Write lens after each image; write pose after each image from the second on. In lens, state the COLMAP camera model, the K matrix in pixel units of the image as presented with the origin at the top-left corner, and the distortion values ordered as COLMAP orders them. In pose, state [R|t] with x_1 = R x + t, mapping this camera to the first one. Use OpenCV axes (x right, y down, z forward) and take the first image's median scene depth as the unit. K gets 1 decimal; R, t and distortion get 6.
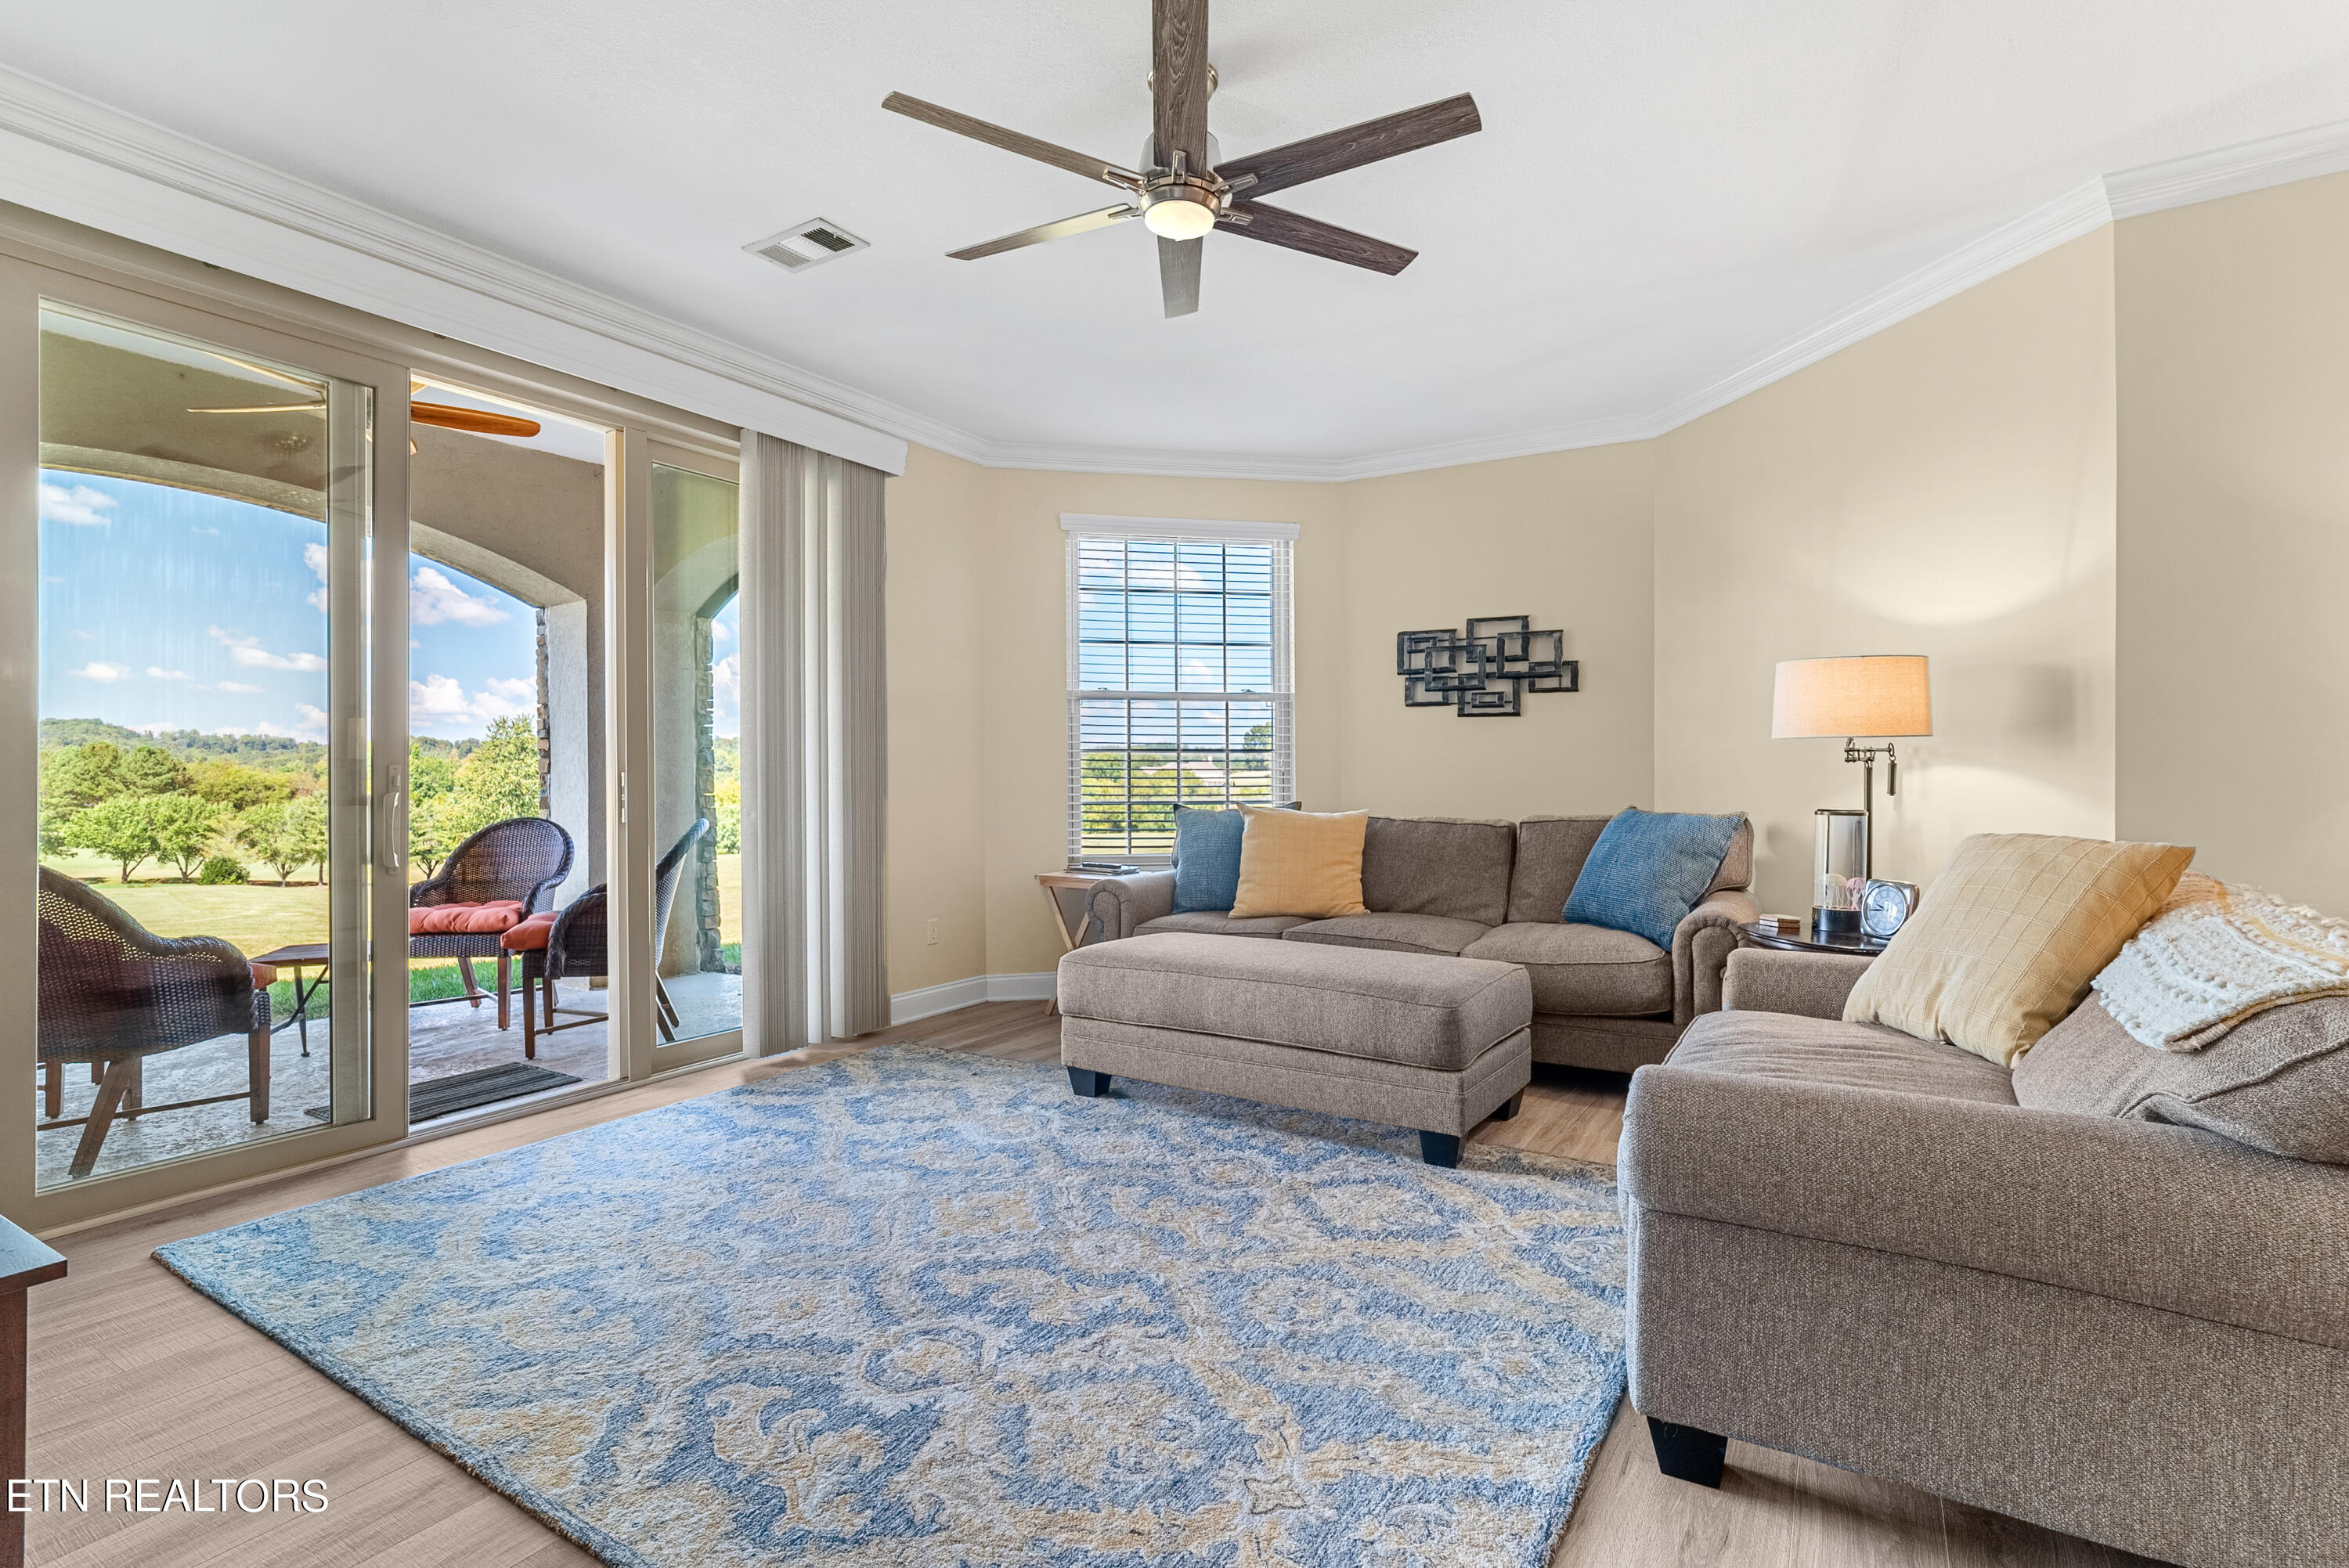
lens RADIAL K [[1128.2, 0, 1174.5], [0, 1128.2, 784.0], [0, 0, 1]] dist [-0.014975, 0.008369]
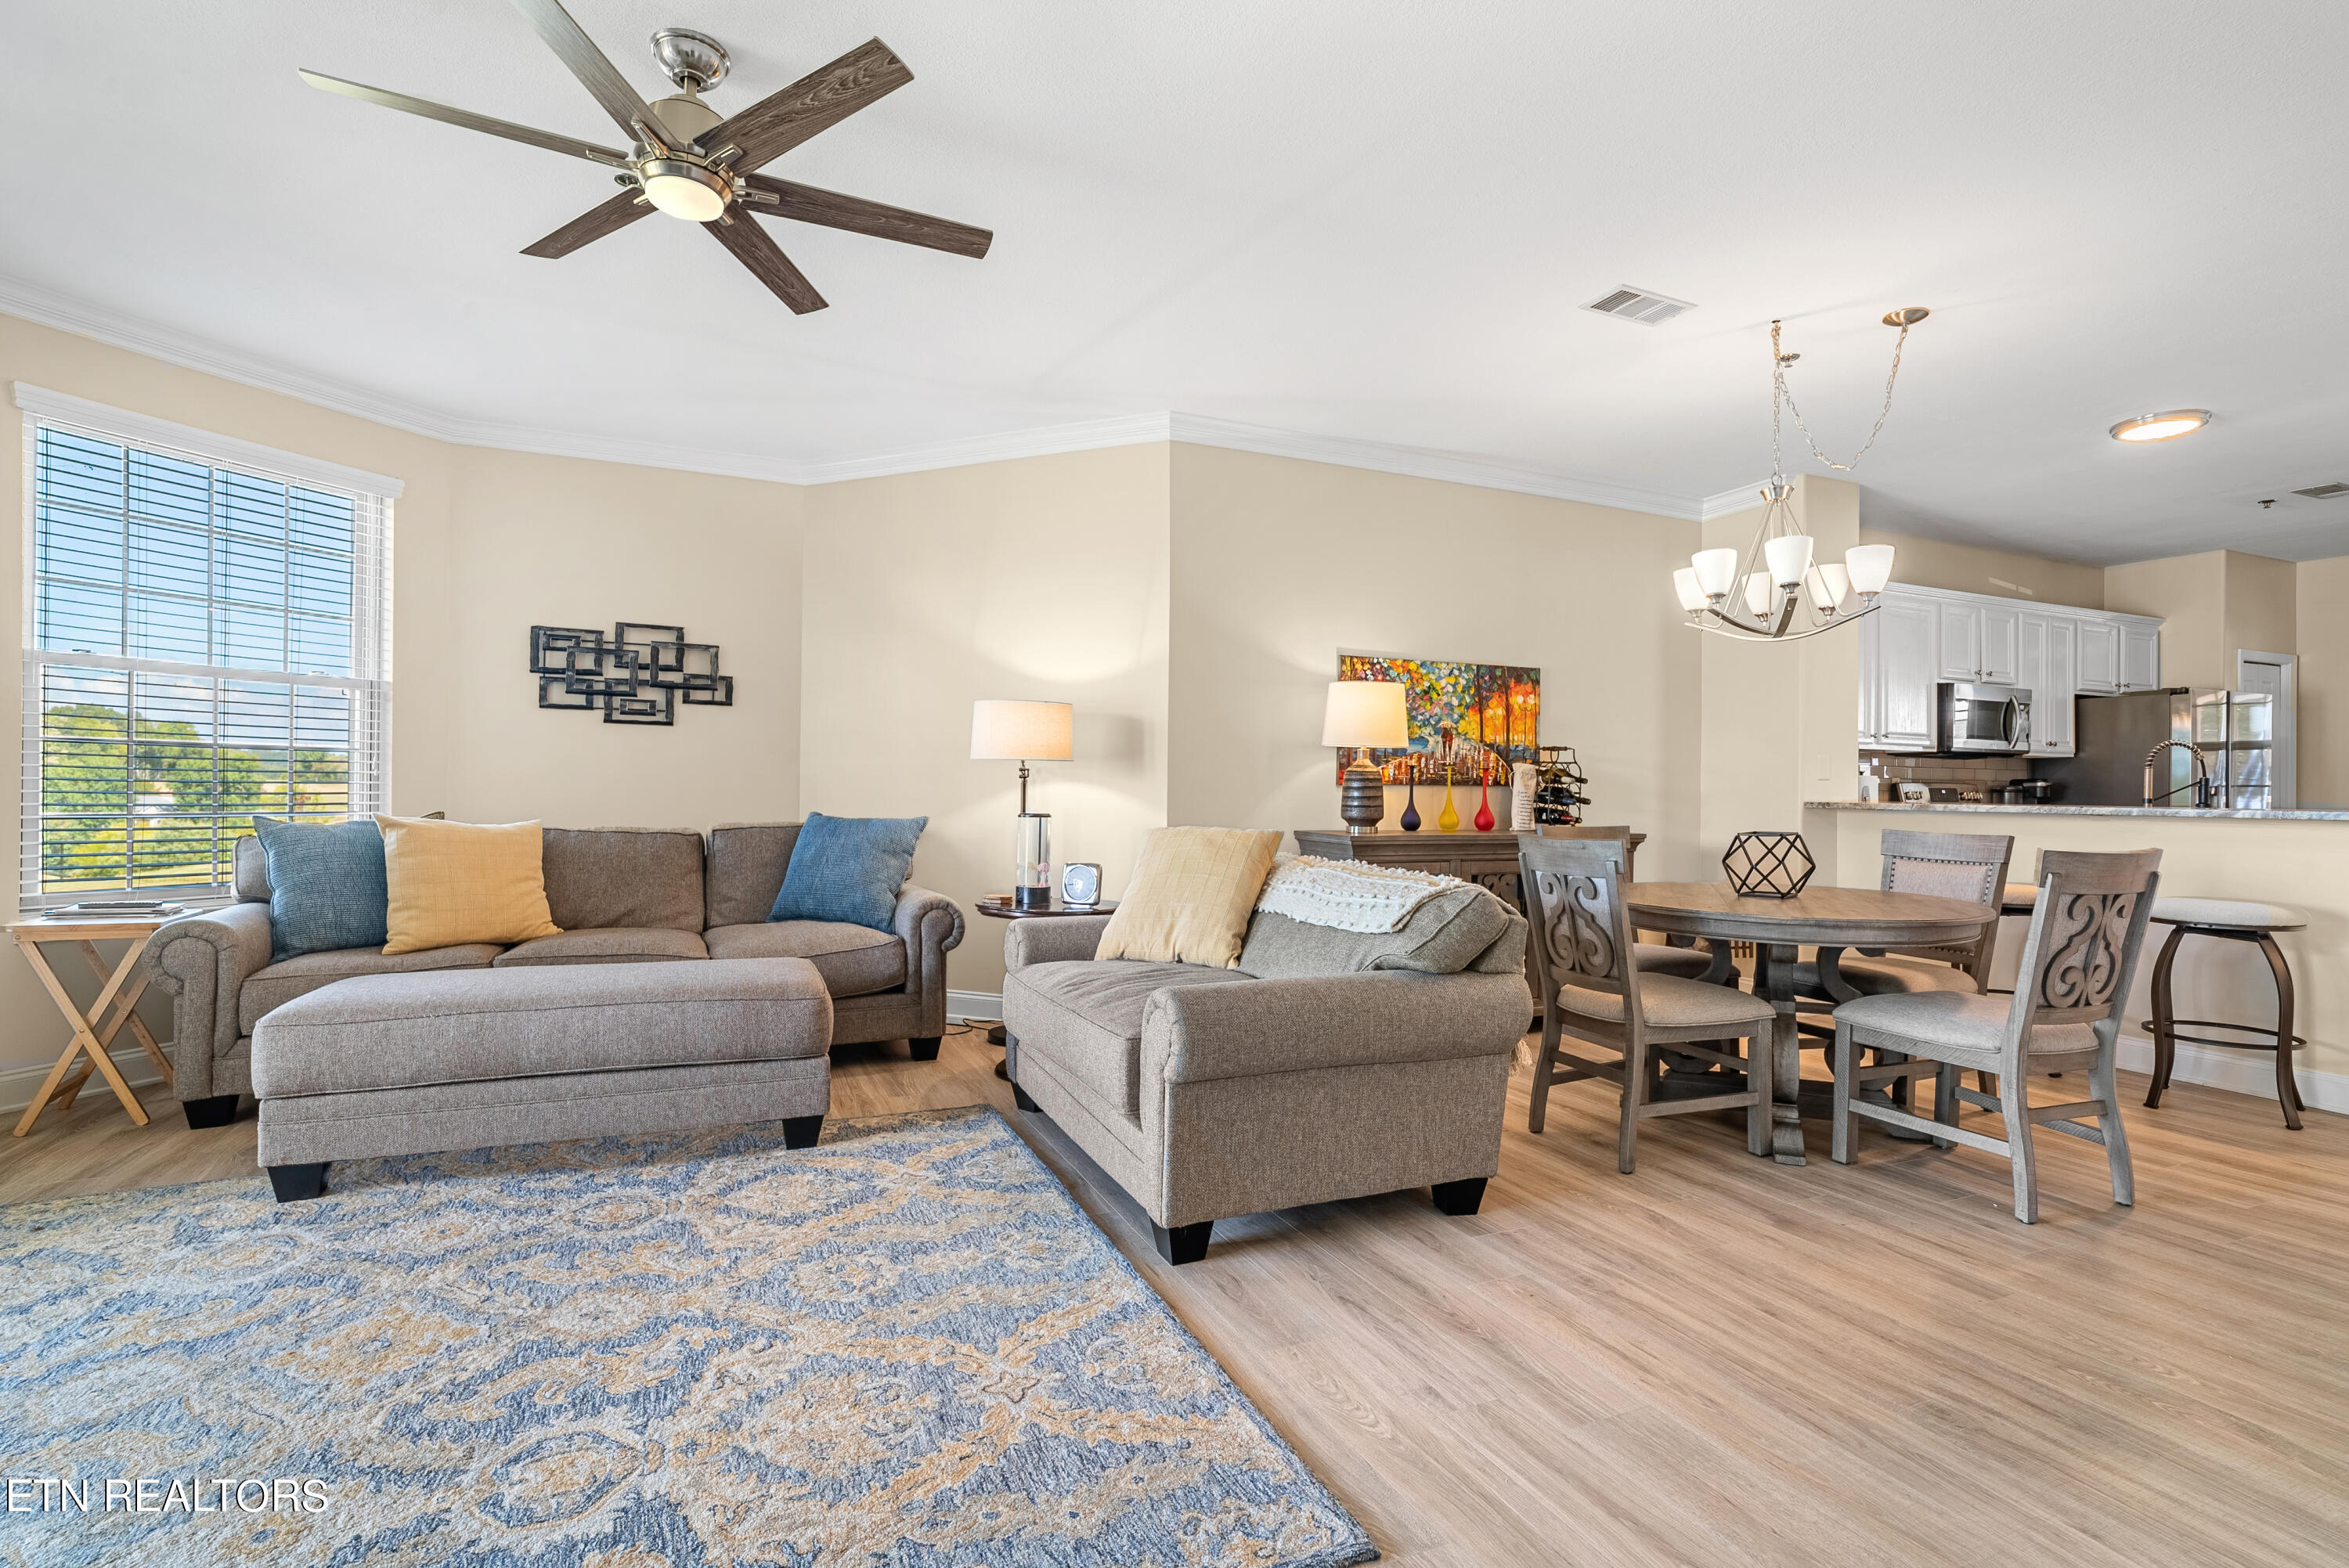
lens RADIAL K [[1128.2, 0, 1174.5], [0, 1128.2, 784.0], [0, 0, 1]] dist [-0.014975, 0.008369]
pose [[0.554343, 0.012823, 0.832189, -0.427371], [-0.005290, 0.999915, -0.011884, 0.002552], [-0.832271, 0.002185, 0.554364, 0.099551]]
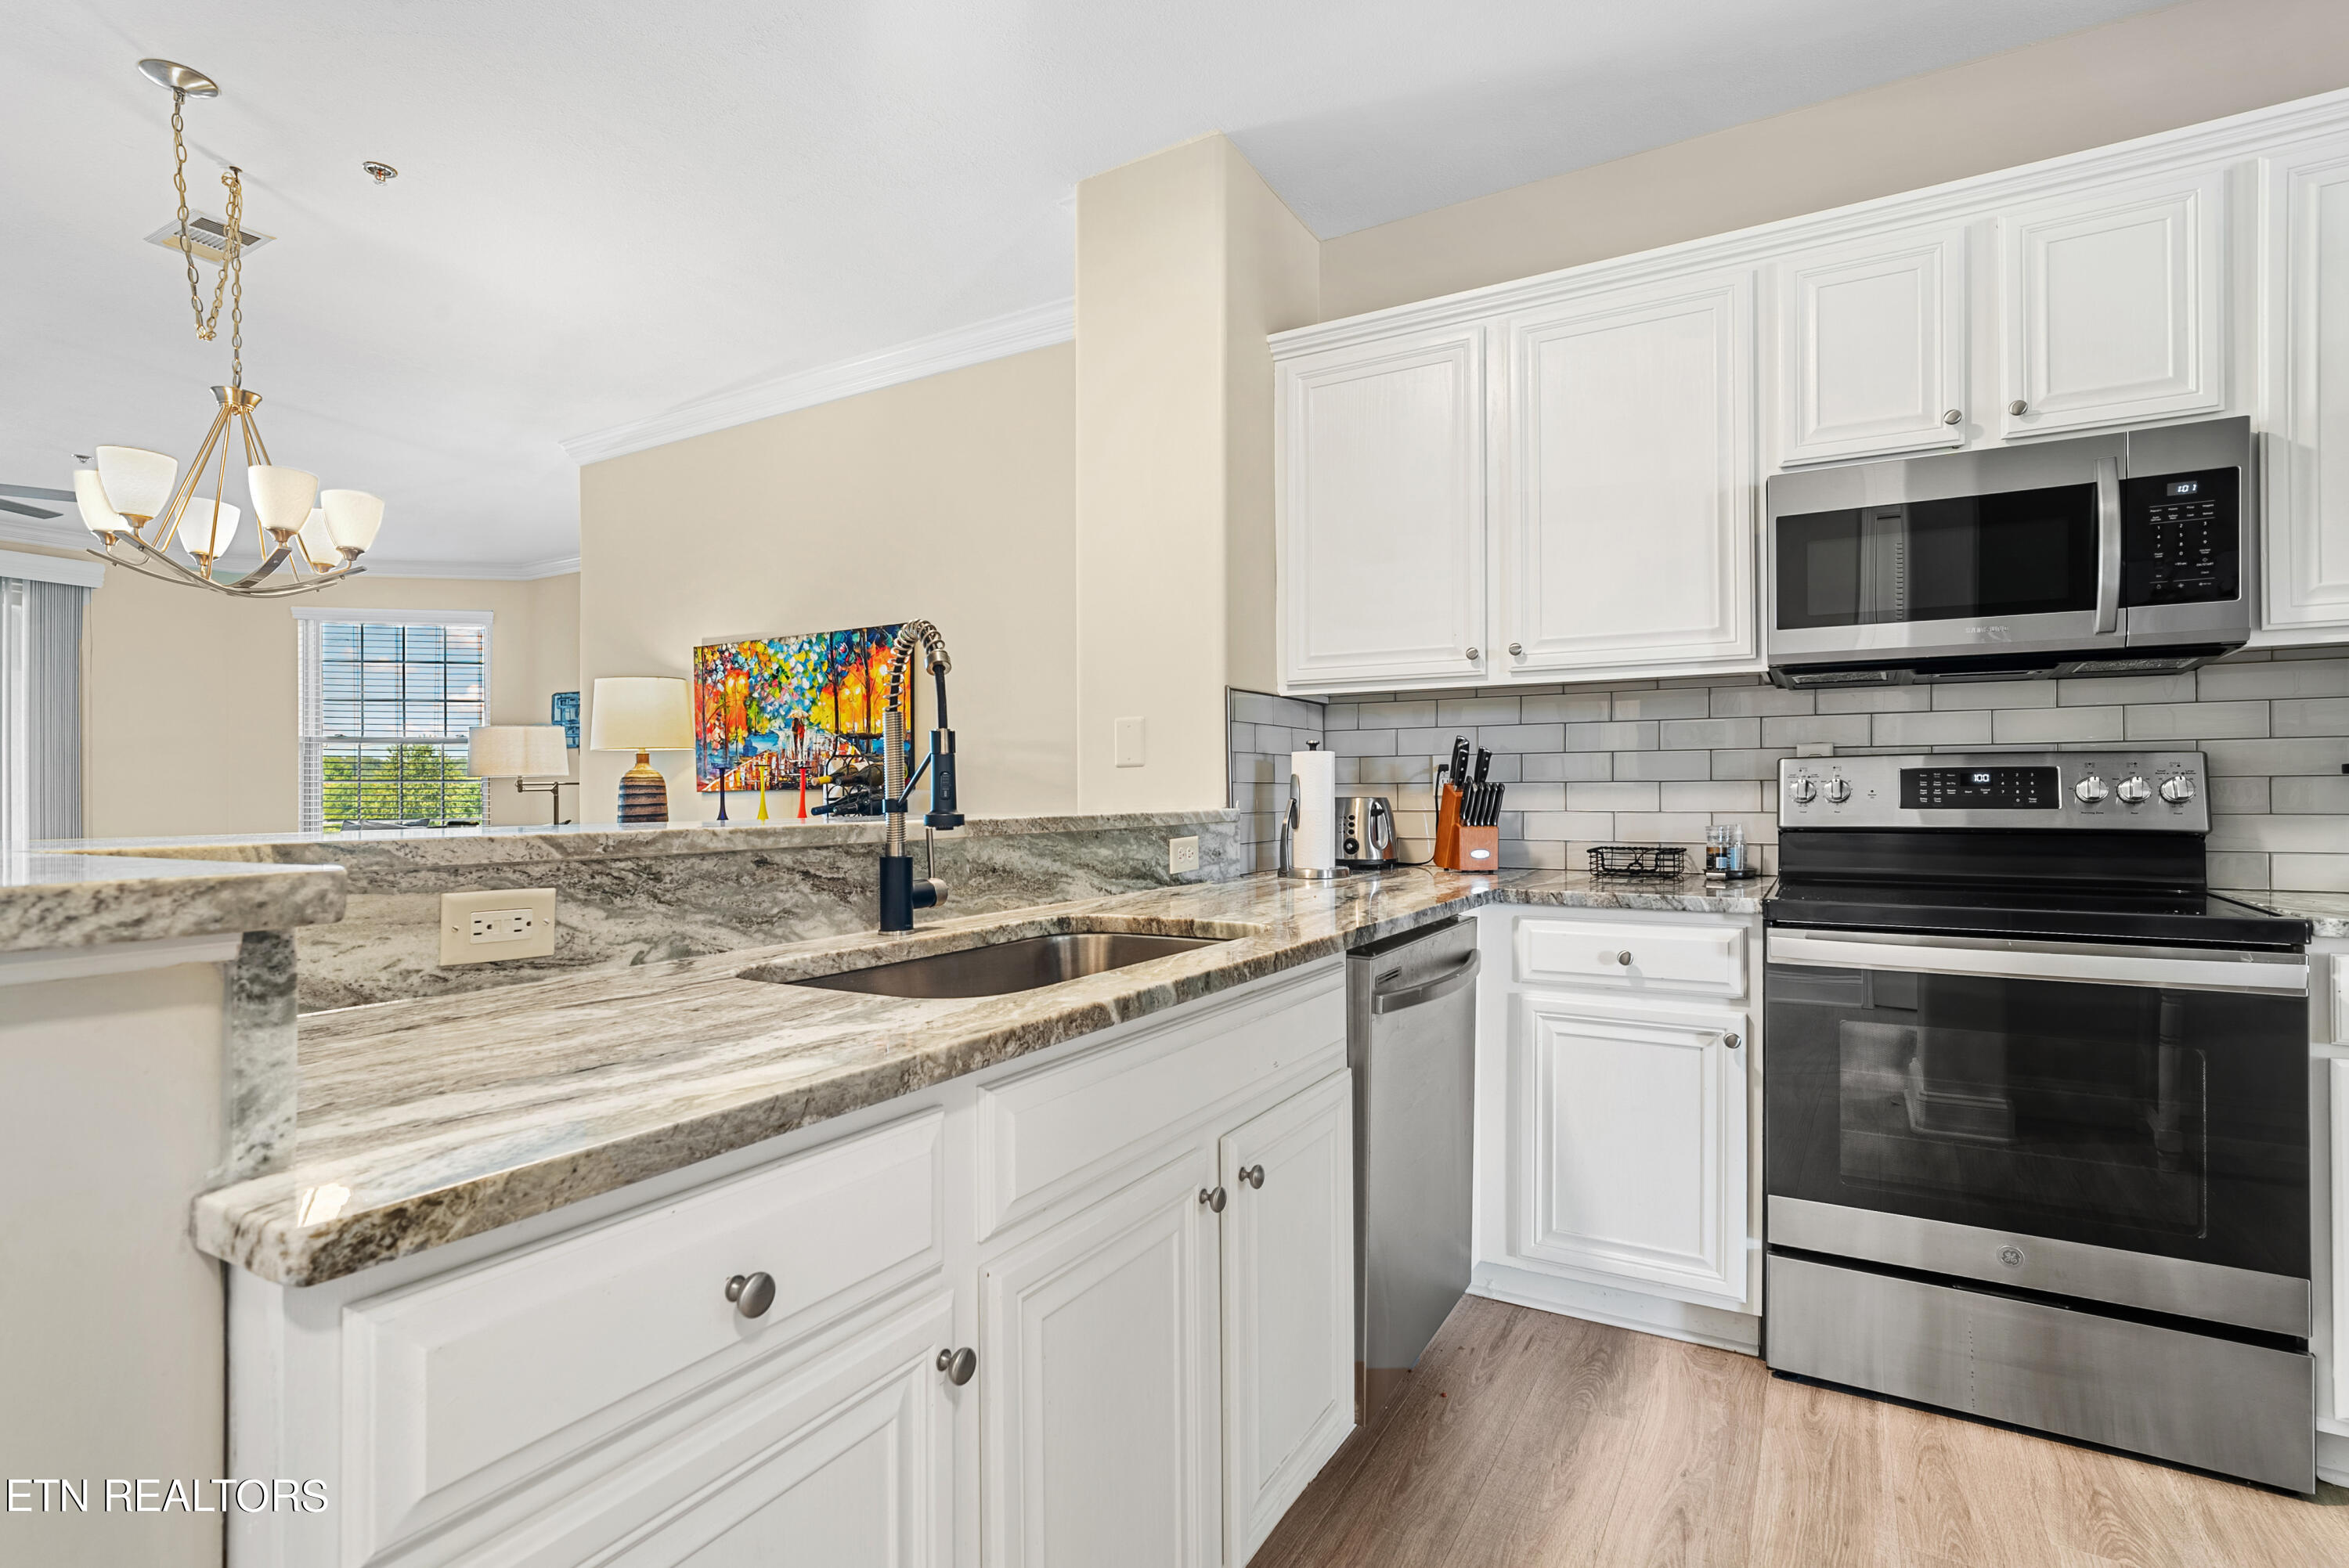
lens RADIAL K [[1128.2, 0, 1174.5], [0, 1128.2, 784.0], [0, 0, 1]] dist [-0.014975, 0.008369]
pose [[0.999930, -0.004650, 0.010879, 1.493703], [0.004724, 0.999966, -0.006788, -0.012732], [-0.010847, 0.006838, 0.999918, -0.598958]]
